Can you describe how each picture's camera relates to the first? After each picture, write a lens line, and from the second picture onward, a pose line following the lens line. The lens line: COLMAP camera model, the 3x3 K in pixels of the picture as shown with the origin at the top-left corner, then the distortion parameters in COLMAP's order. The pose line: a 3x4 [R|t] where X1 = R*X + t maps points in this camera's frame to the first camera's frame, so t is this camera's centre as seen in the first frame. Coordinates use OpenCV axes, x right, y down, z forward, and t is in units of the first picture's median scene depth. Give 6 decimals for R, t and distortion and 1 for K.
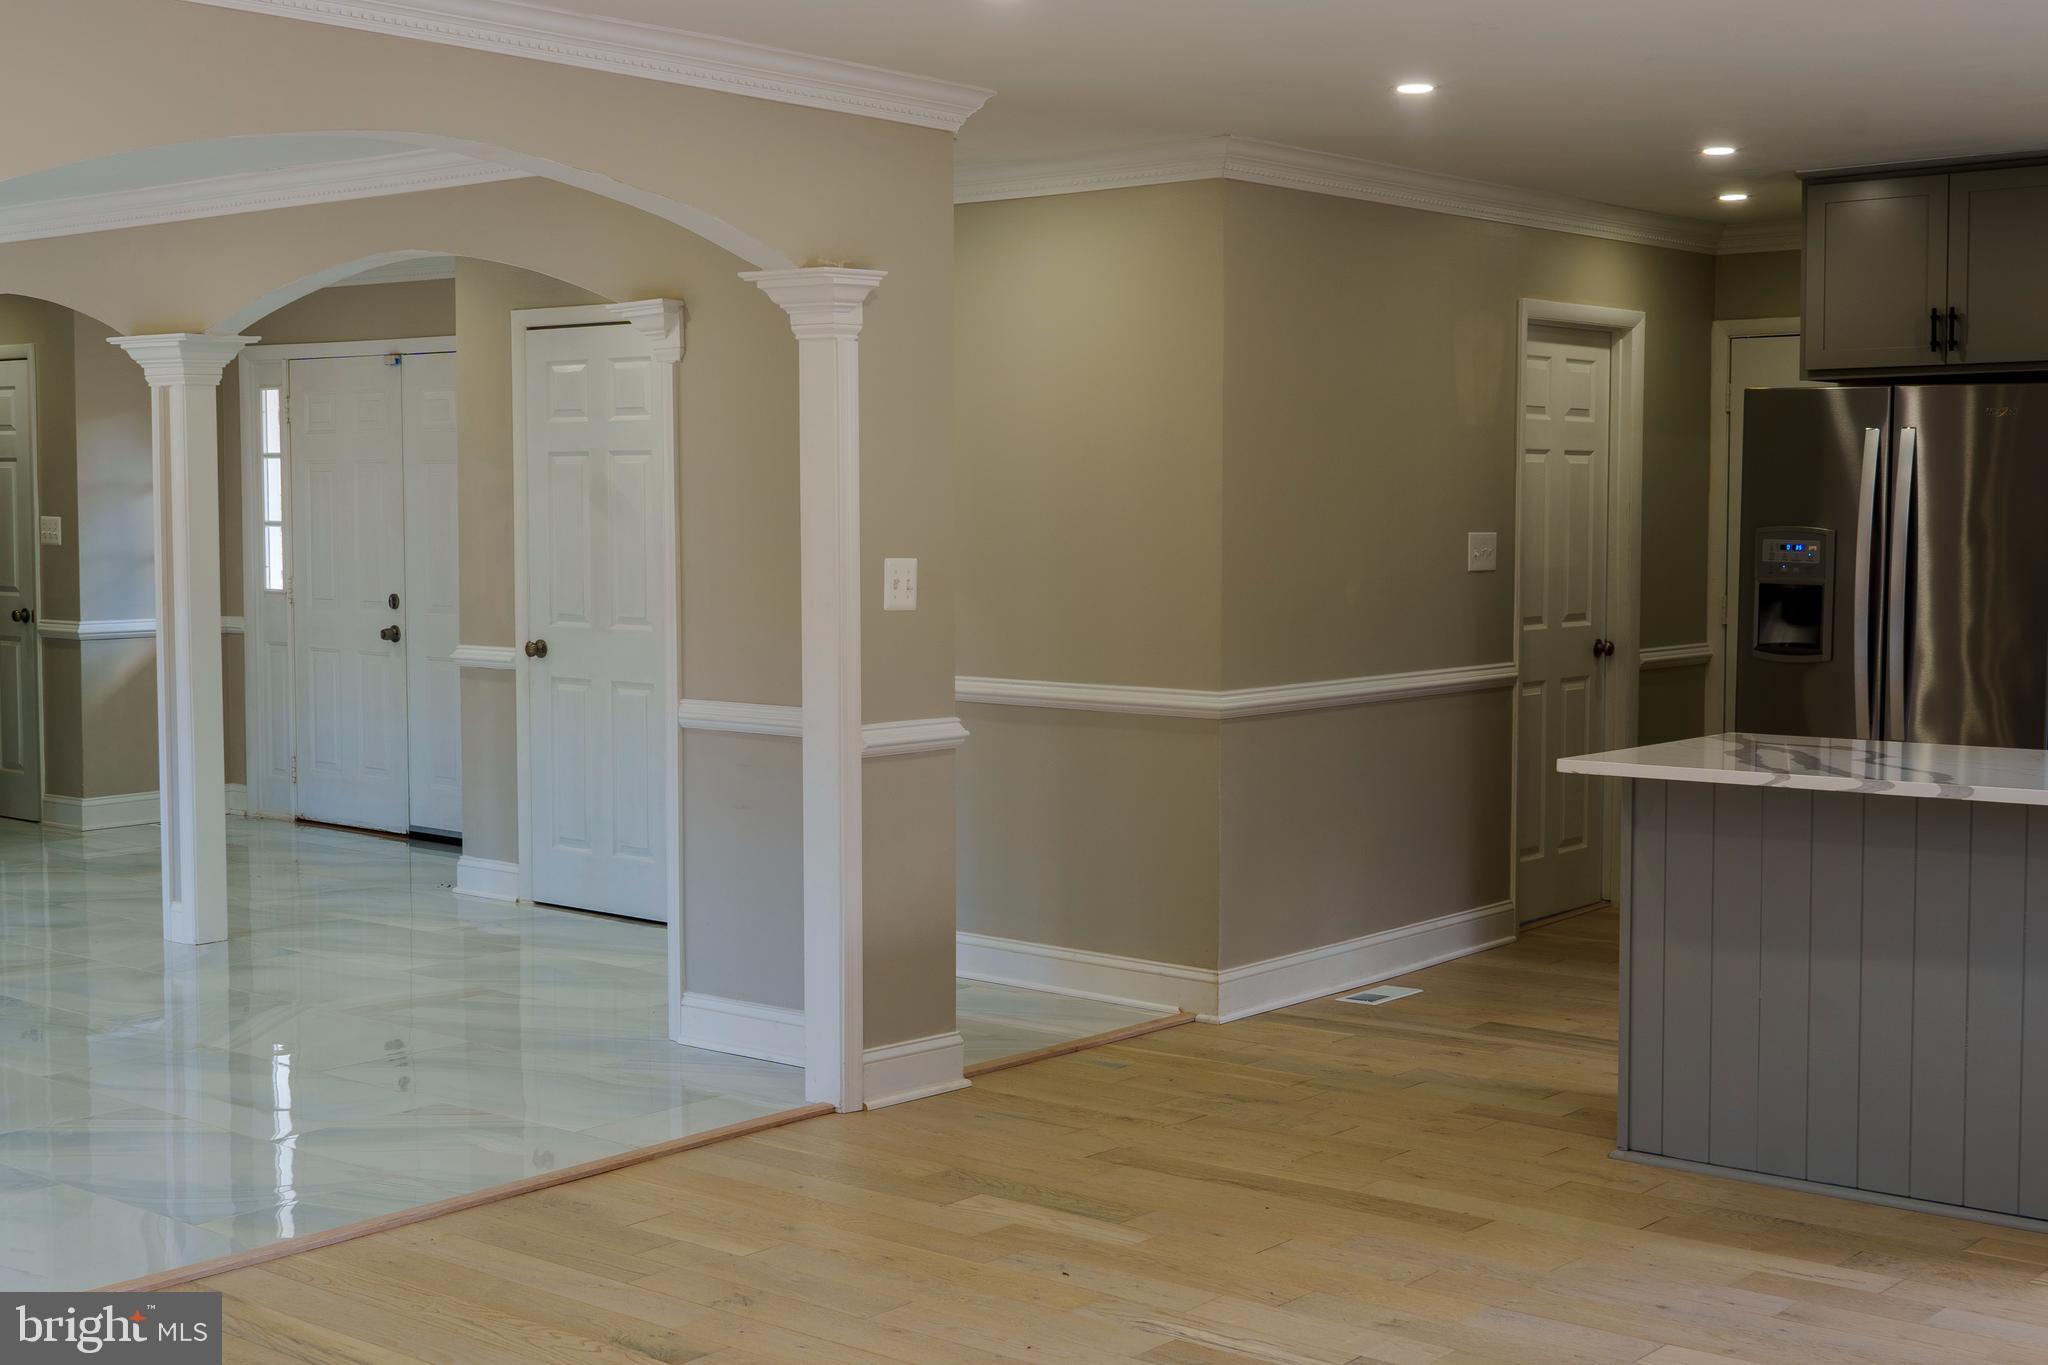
lens RADIAL K [[2531.1, 0, 1022.7], [0, 2531.1, 688.0], [0, 0, 1]] dist [-0.014938, 0.000000]
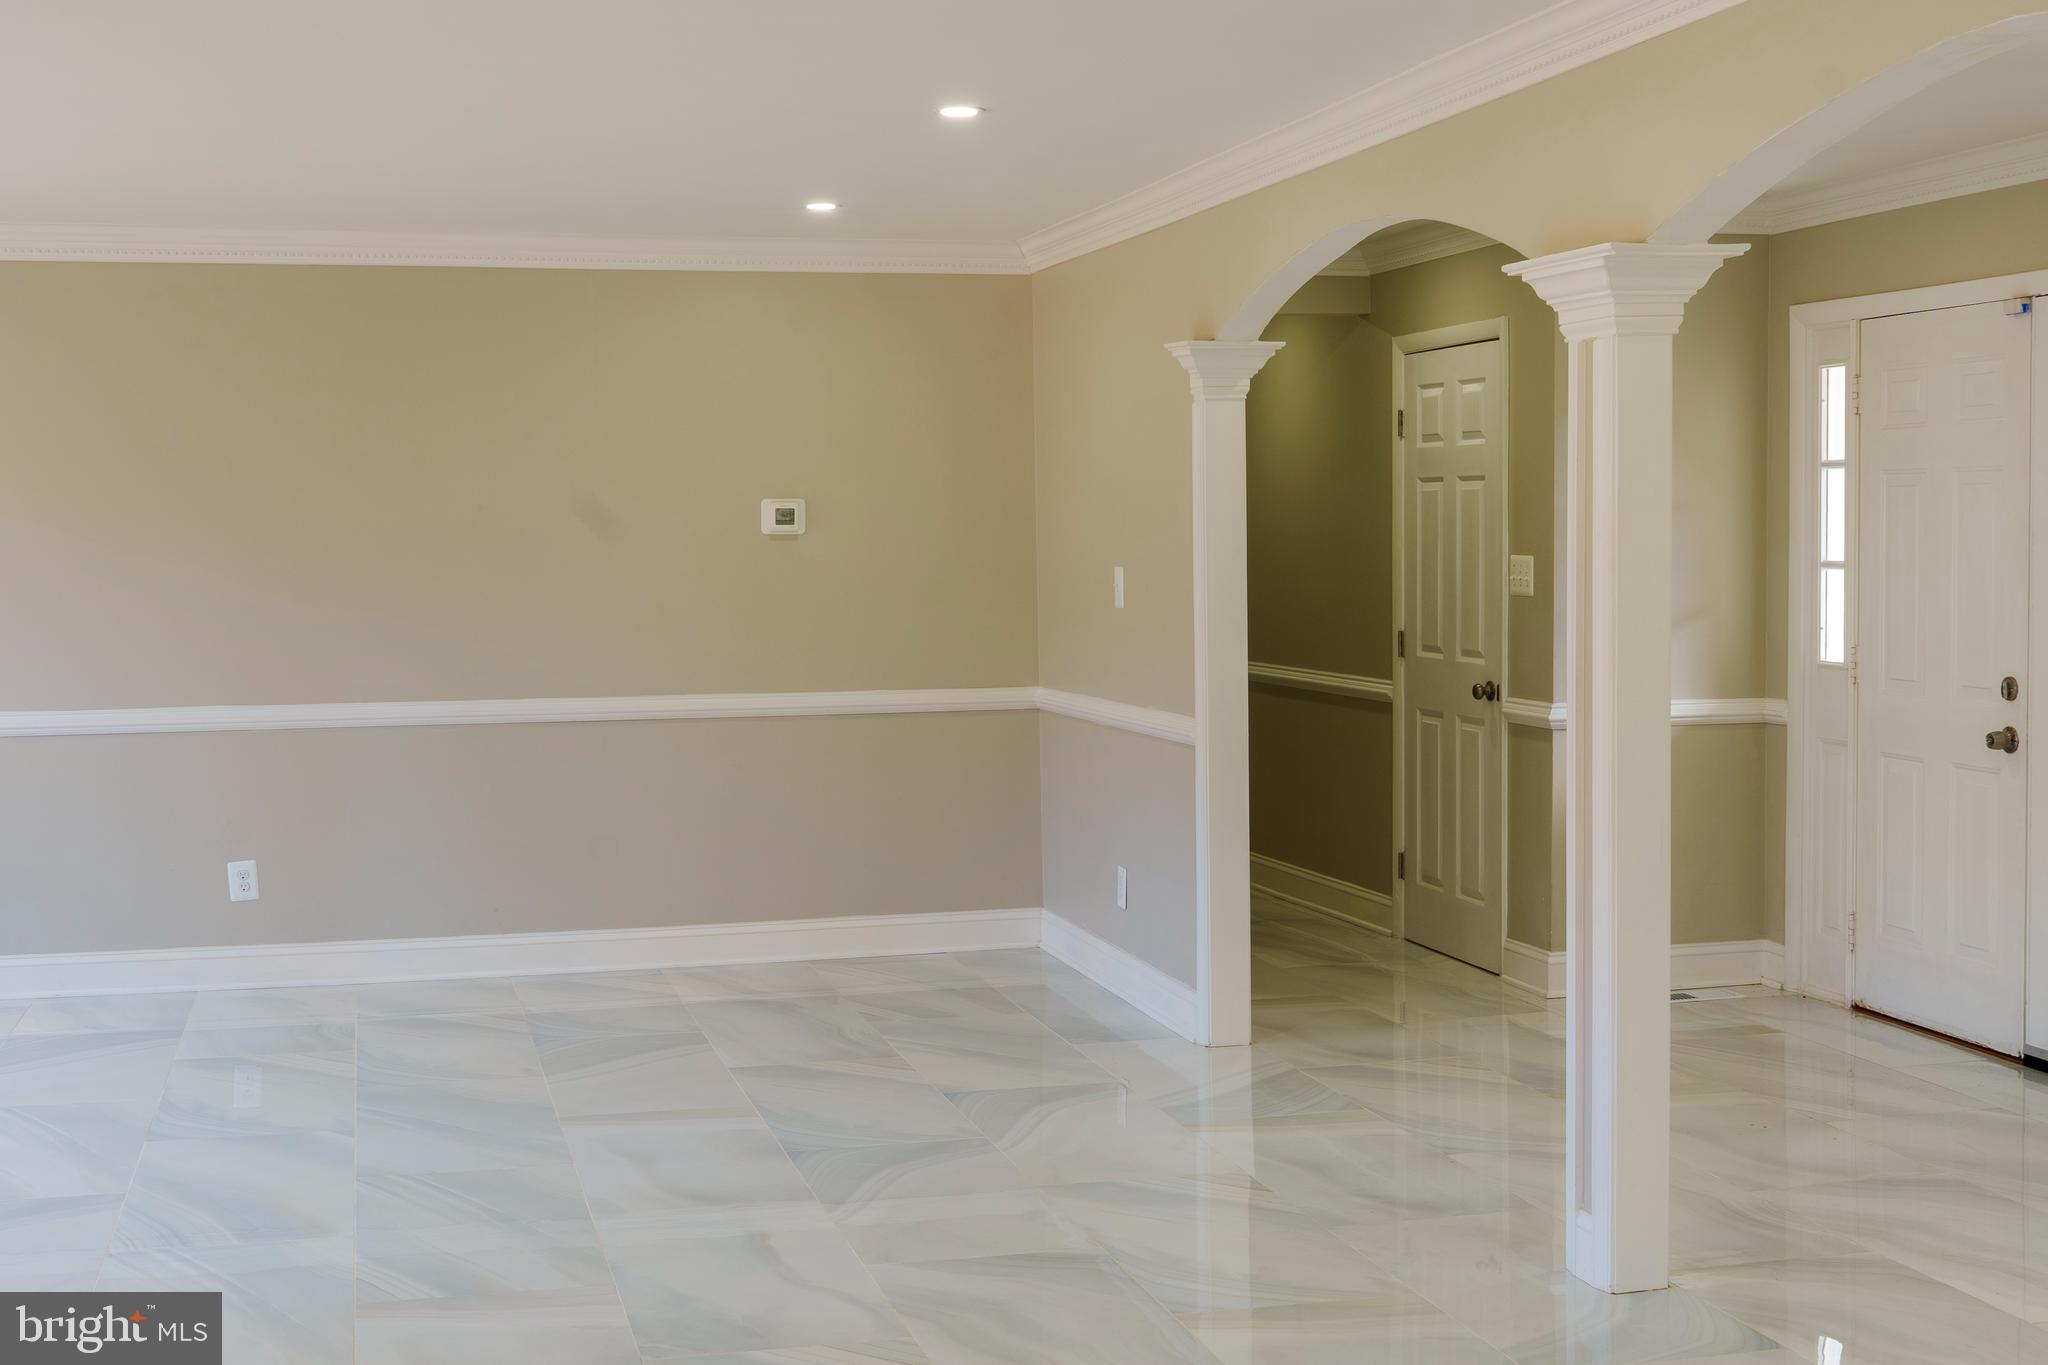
lens RADIAL K [[2531.1, 0, 1023.0], [0, 2531.1, 668.9], [0, 0, 1]] dist [-0.014938, 0.000000]
pose [[0.803983, 0.021945, -0.594247, -0.069646], [-0.033061, 0.999423, -0.007822, -0.025155], [0.593732, 0.025935, 0.804245, 0.334503]]
